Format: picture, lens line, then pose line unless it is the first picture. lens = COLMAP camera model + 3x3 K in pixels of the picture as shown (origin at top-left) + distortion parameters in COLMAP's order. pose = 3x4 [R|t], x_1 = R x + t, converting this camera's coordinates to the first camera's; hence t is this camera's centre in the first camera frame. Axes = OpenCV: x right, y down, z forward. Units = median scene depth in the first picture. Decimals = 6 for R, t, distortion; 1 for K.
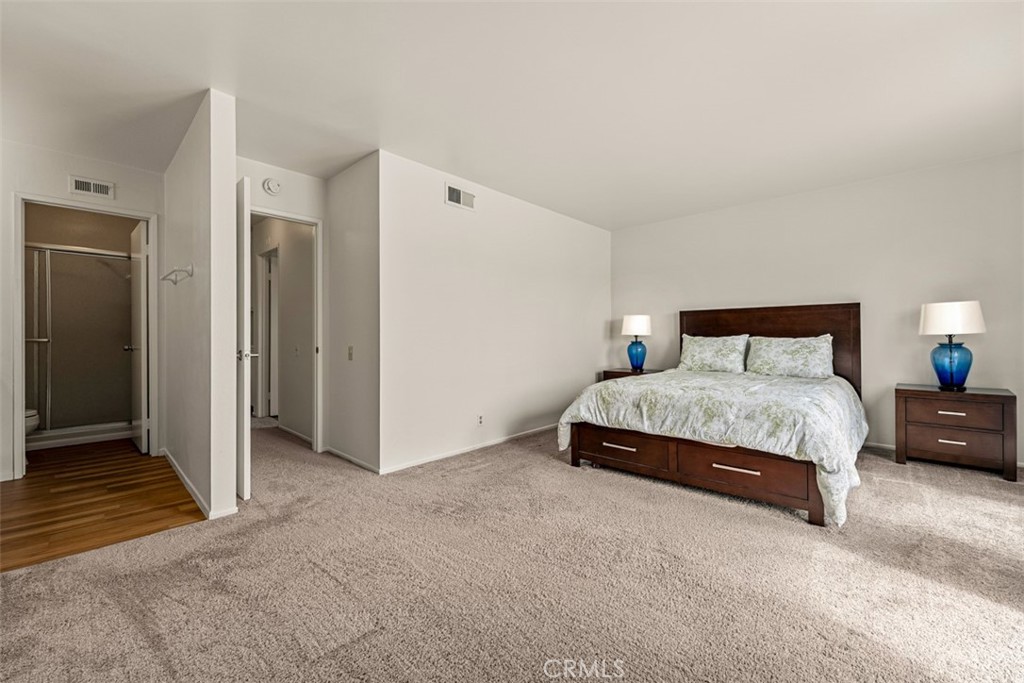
lens RADIAL K [[414.7, 0, 508.1], [0, 414.7, 338.3], [0, 0, 1]] dist [-0.000144, 0.000015]
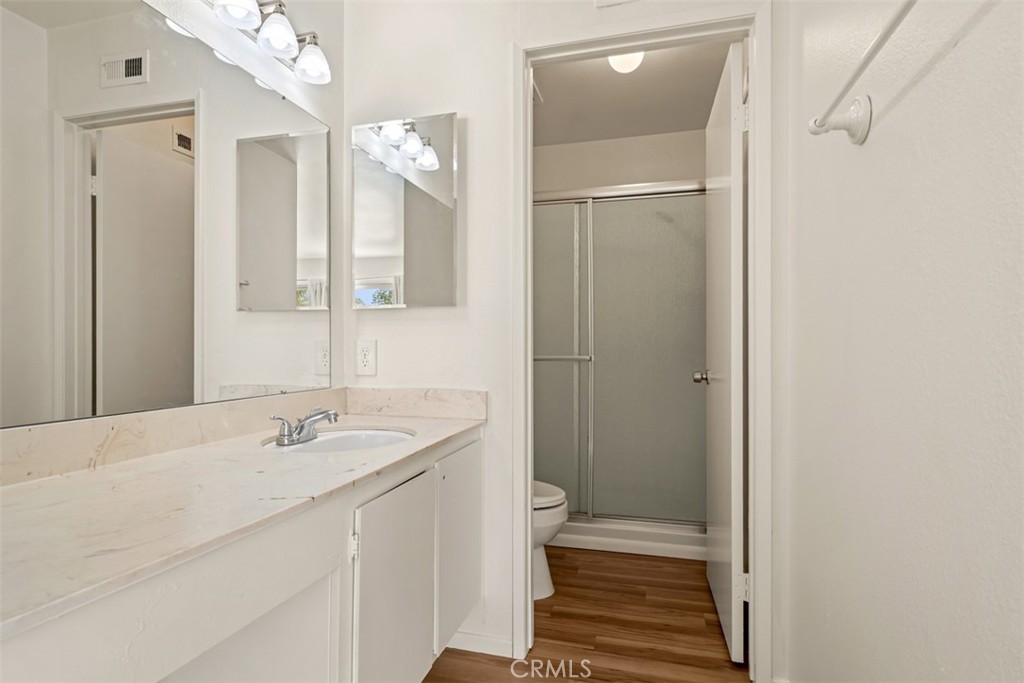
lens RADIAL K [[531.4, 0, 512.0], [0, 531.4, 341.5], [0, 0, 1]] dist [-0.000709, -0.000260]
pose [[0.479866, -0.013633, -0.877236, -0.552621], [-0.009391, 0.999742, -0.020674, -0.002156], [0.877291, 0.018159, 0.479615, 0.589676]]
